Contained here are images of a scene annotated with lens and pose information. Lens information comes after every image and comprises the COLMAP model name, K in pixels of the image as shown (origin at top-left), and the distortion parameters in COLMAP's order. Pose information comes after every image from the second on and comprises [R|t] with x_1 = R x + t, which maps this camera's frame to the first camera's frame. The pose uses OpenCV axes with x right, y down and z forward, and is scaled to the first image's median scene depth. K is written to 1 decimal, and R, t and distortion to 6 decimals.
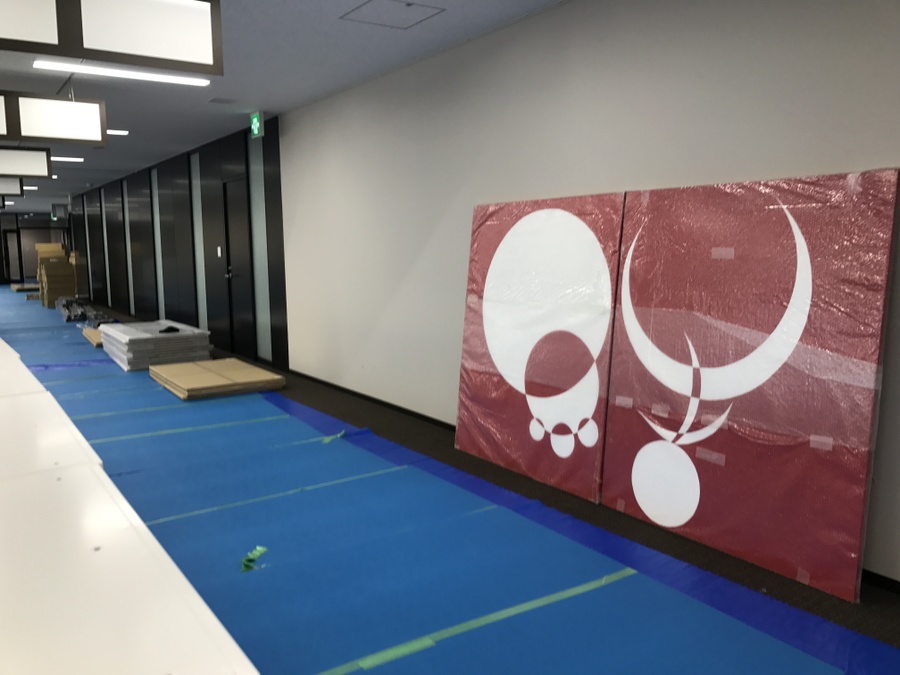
lens RADIAL K [[734.7, 0, 450.6], [0, 734.7, 324.9], [0, 0, 1]] dist [0.006434, 0.002462]
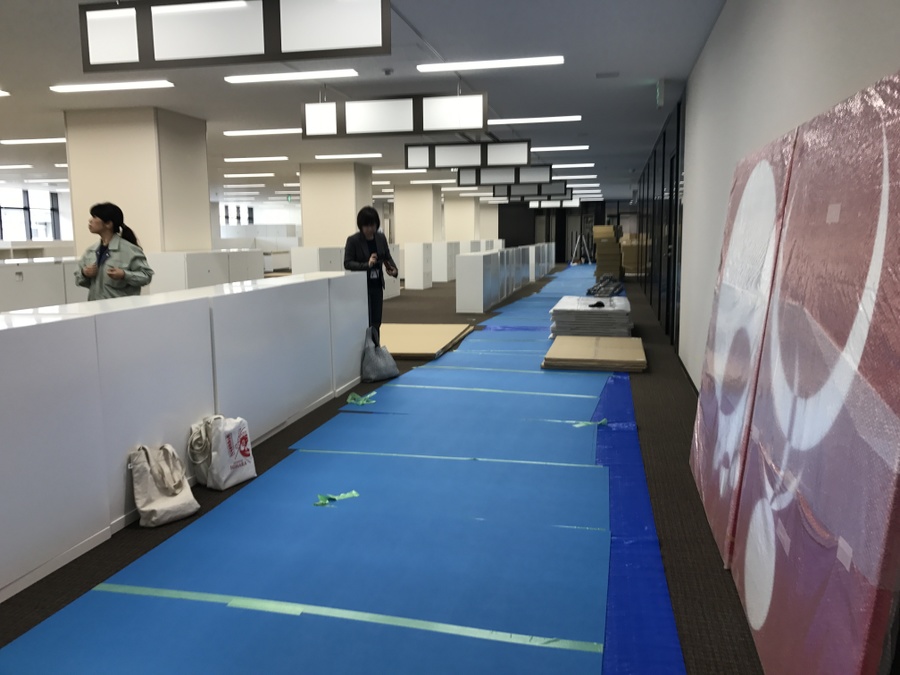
lens RADIAL K [[723.6, 0, 450.0], [0, 723.6, 337.5], [0, 0, 1]] dist [0.002843, -0.000519]
pose [[0.681560, 0.107658, -0.723799, 0.287060], [-0.079394, 0.994159, 0.073111, -0.007105], [0.727442, 0.007636, 0.686126, 0.179378]]
